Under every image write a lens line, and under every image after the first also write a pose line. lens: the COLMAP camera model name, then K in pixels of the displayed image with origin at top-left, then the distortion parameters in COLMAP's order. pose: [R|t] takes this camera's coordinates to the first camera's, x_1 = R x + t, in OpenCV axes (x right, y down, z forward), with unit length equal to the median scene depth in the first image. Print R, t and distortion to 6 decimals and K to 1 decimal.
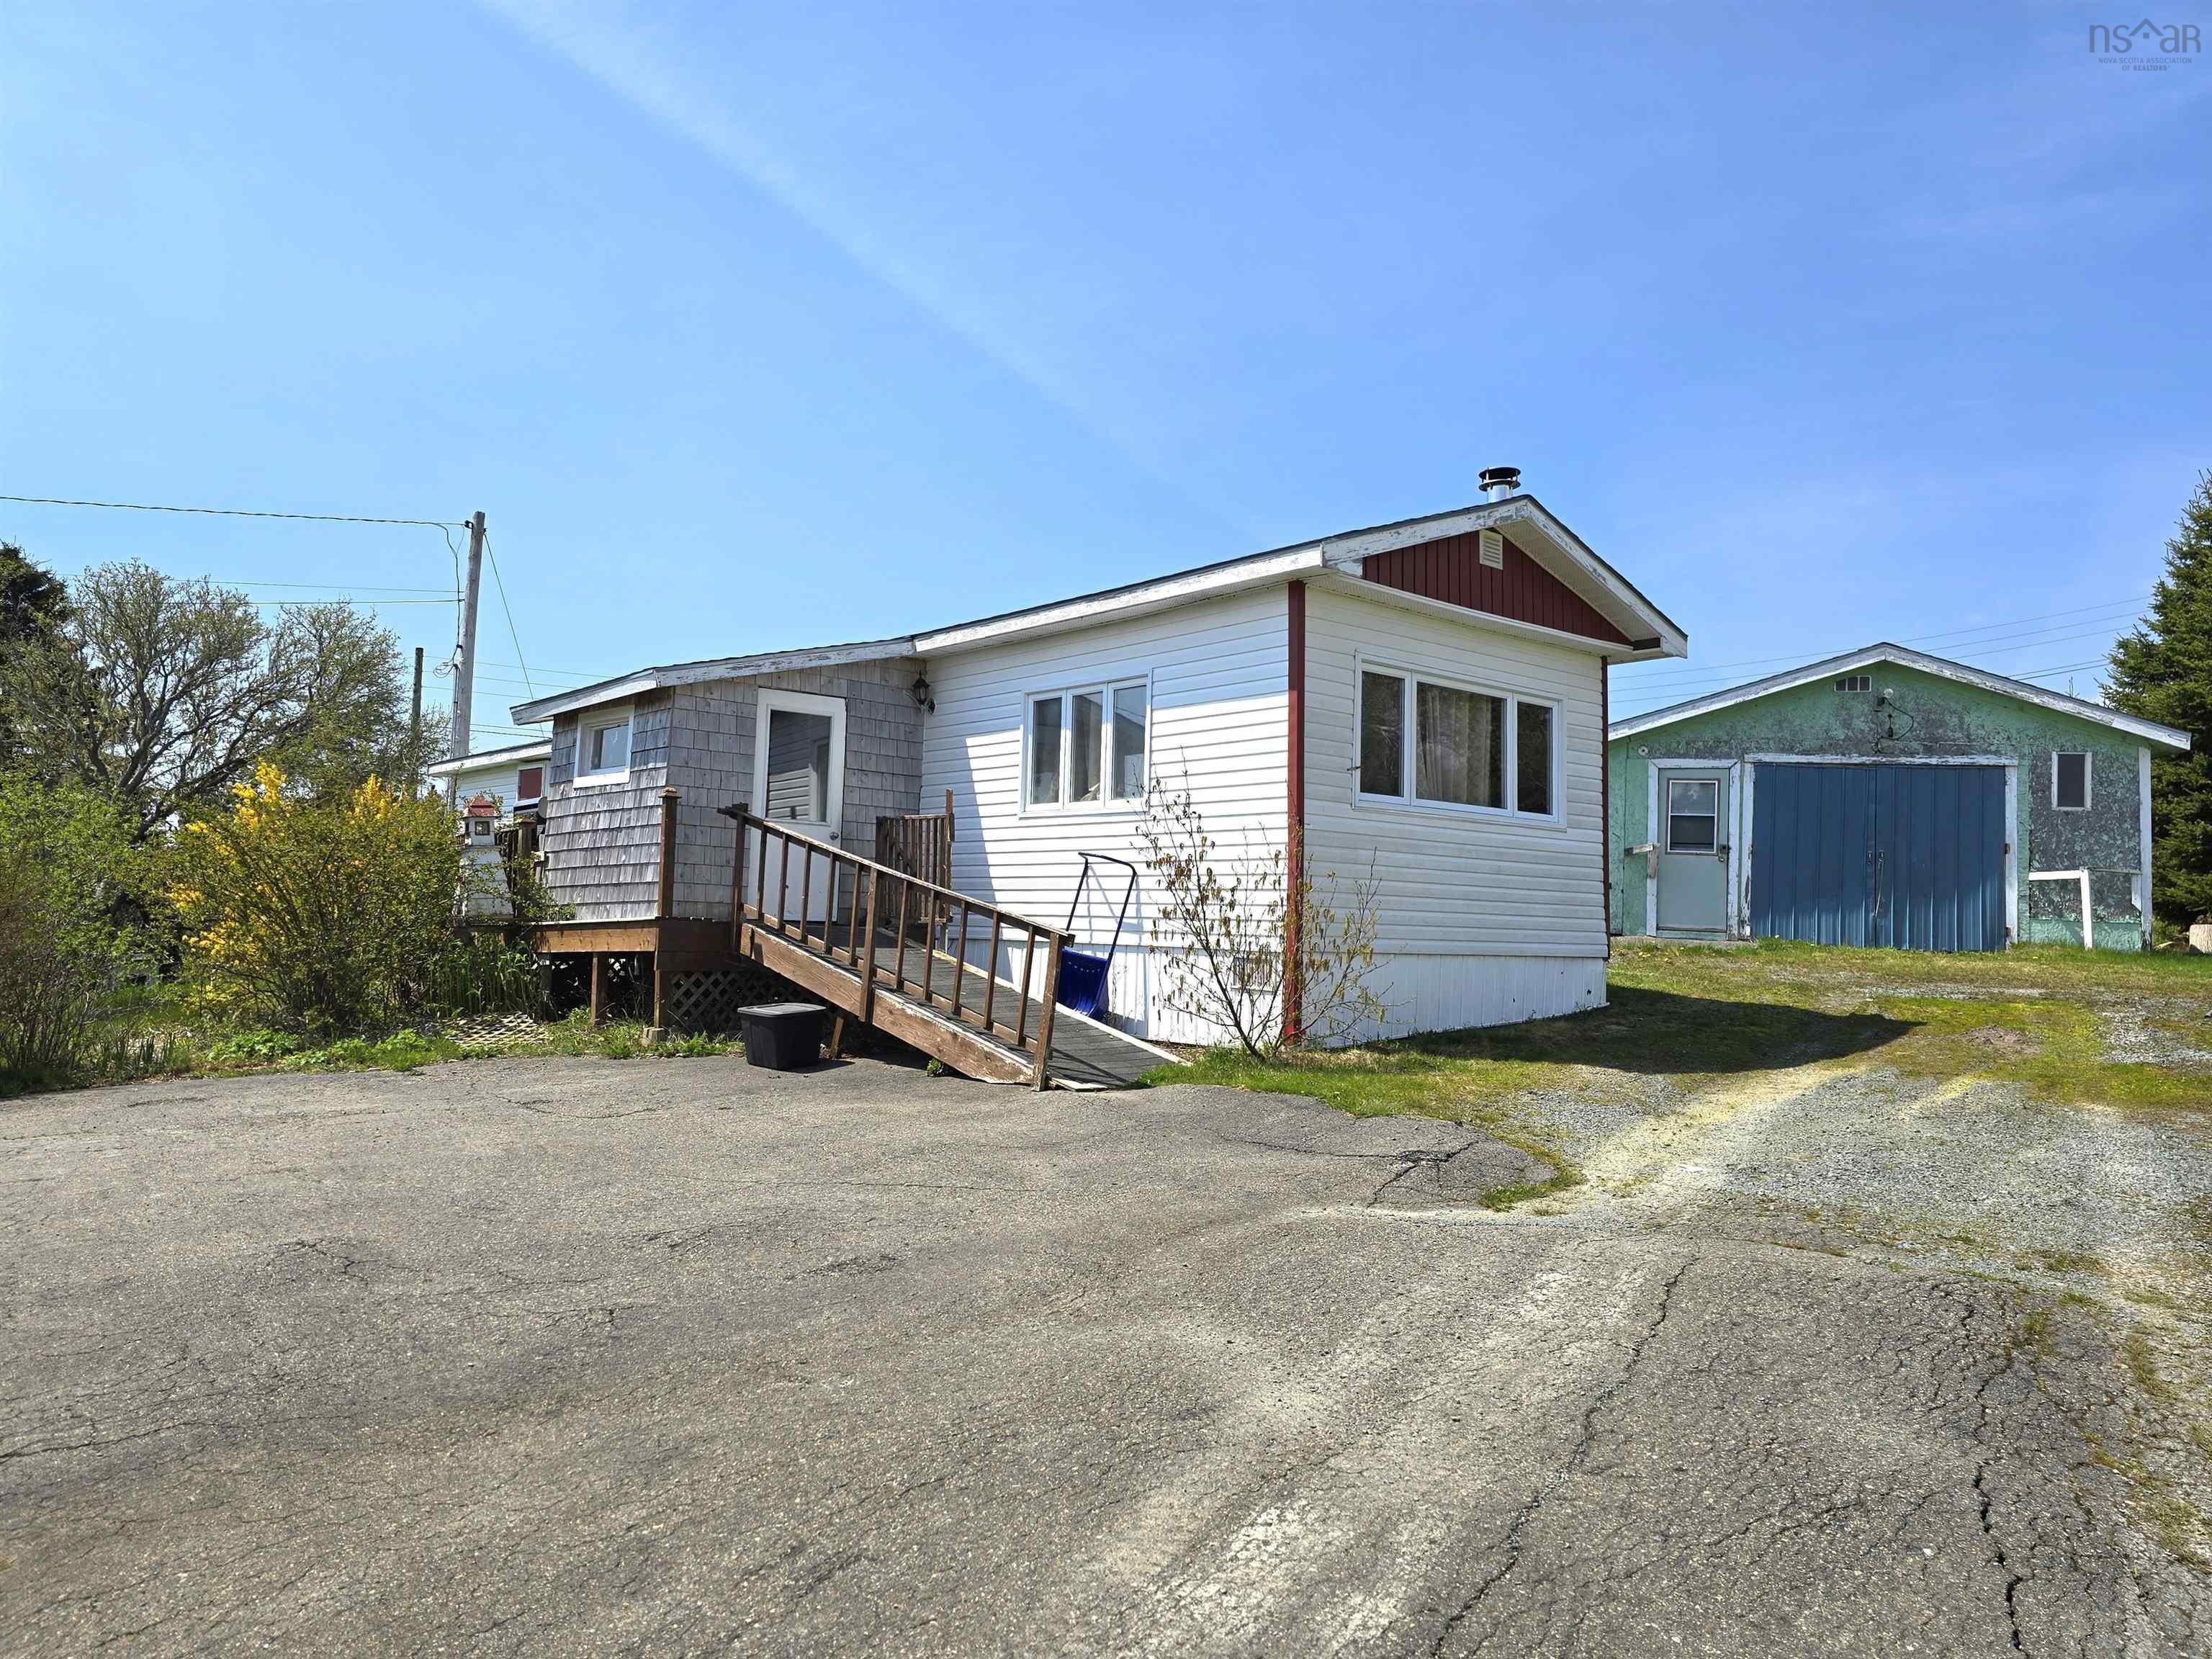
lens RADIAL K [[1510.9, 0, 1116.7], [0, 1510.9, 823.8], [0, 0, 1]] dist [0.036445, -0.018739]
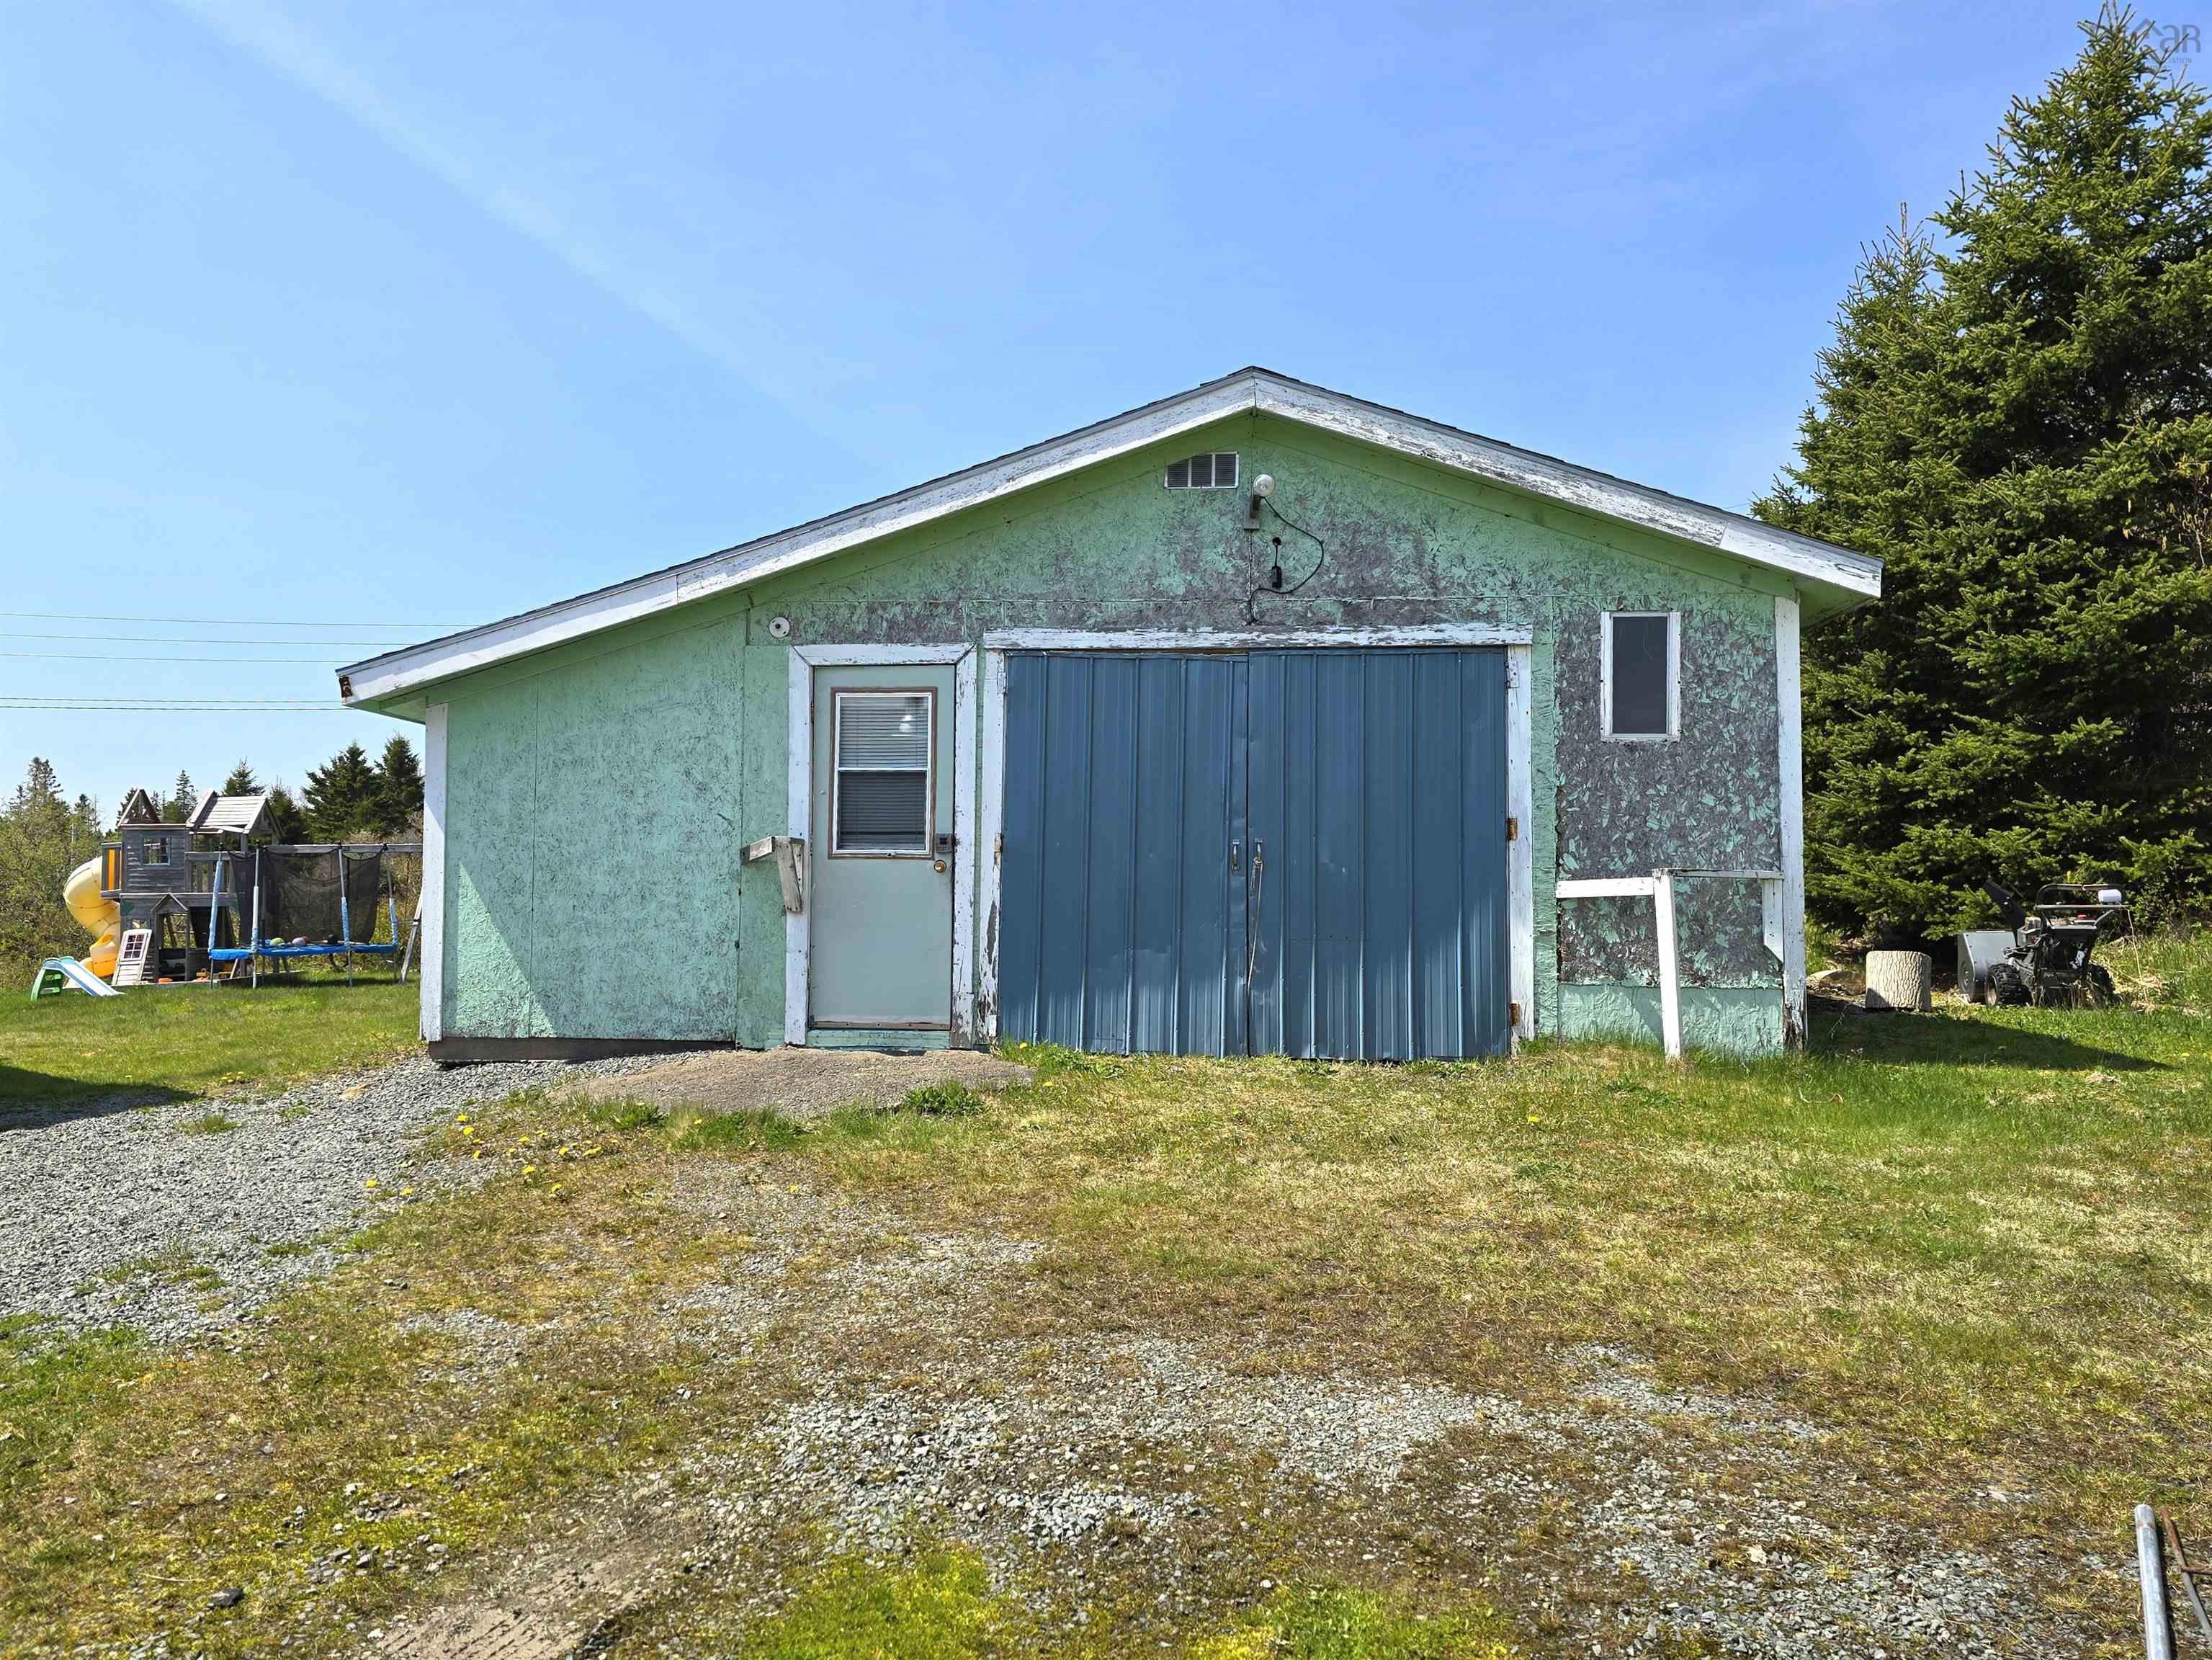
lens RADIAL K [[1511.1, 0, 1095.0], [0, 1511.1, 834.9], [0, 0, 1]] dist [0.036445, -0.018739]
pose [[0.986781, -0.027891, 0.159643, 0.381706], [0.023392, 0.999276, 0.029990, 0.001621], [-0.160364, -0.025859, 0.986719, 0.565464]]
